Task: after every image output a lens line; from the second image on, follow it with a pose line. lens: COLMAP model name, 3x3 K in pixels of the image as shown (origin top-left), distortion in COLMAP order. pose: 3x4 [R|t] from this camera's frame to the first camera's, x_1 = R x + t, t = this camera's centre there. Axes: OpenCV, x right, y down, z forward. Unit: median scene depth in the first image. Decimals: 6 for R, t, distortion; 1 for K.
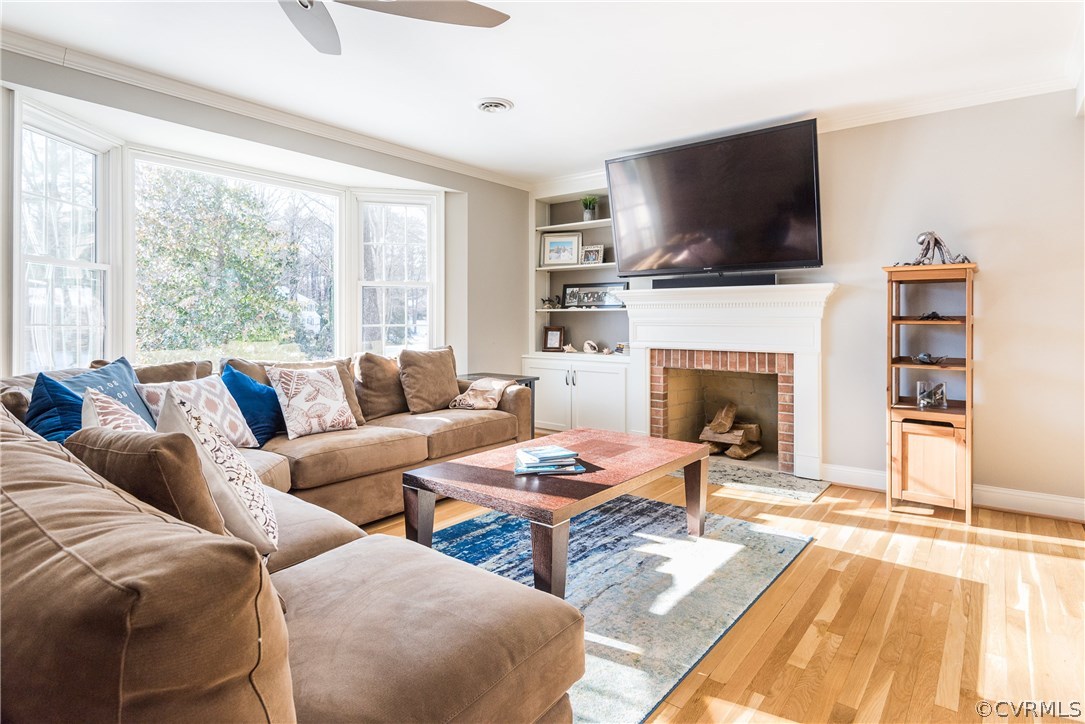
lens RADIAL K [[582.6, 0, 544.3], [0, 582.6, 320.4], [0, 0, 1]] dist [0.000806, 0.000081]
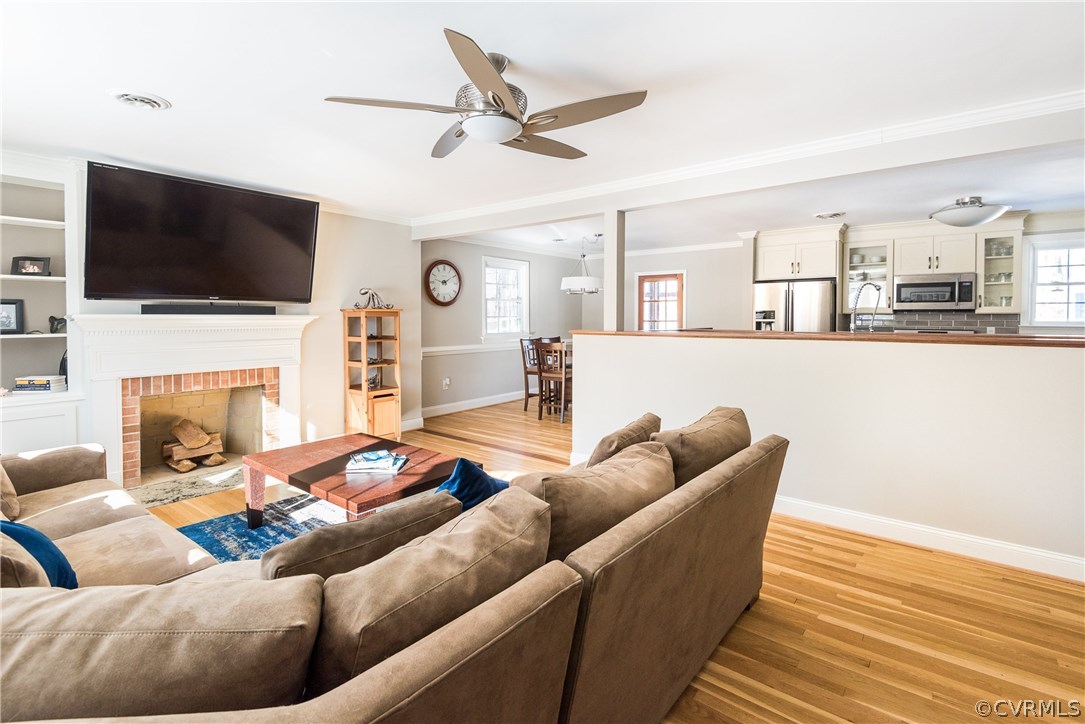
lens RADIAL K [[494.7, 0, 545.7], [0, 494.7, 337.6], [0, 0, 1]] dist [-0.001631, -0.000489]
pose [[0.005029, -0.038745, 0.999236, -0.600817], [0.007536, 0.999222, 0.038706, -0.042085], [-0.999959, 0.007336, 0.005317, 0.338665]]
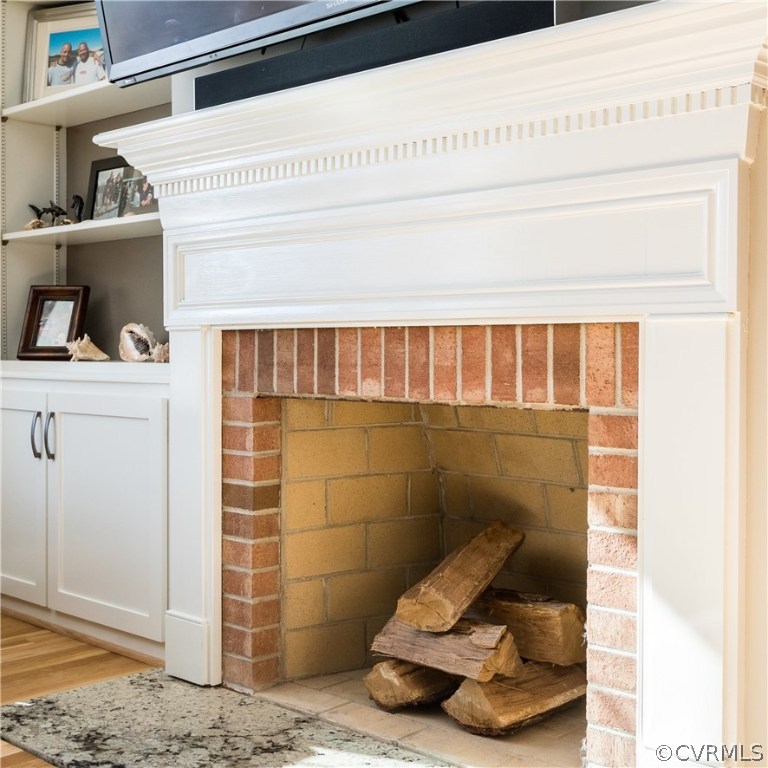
lens RADIAL K [[1108.4, 0, 384.0], [0, 1108.4, 384.0], [0, 0, 1]] dist [-0.044711, -0.061400]
pose [[0.996311, 0.012296, -0.084929, 0.316530], [-0.010692, 0.999756, 0.019323, 0.064744], [0.085146, -0.018343, 0.996200, 0.472096]]
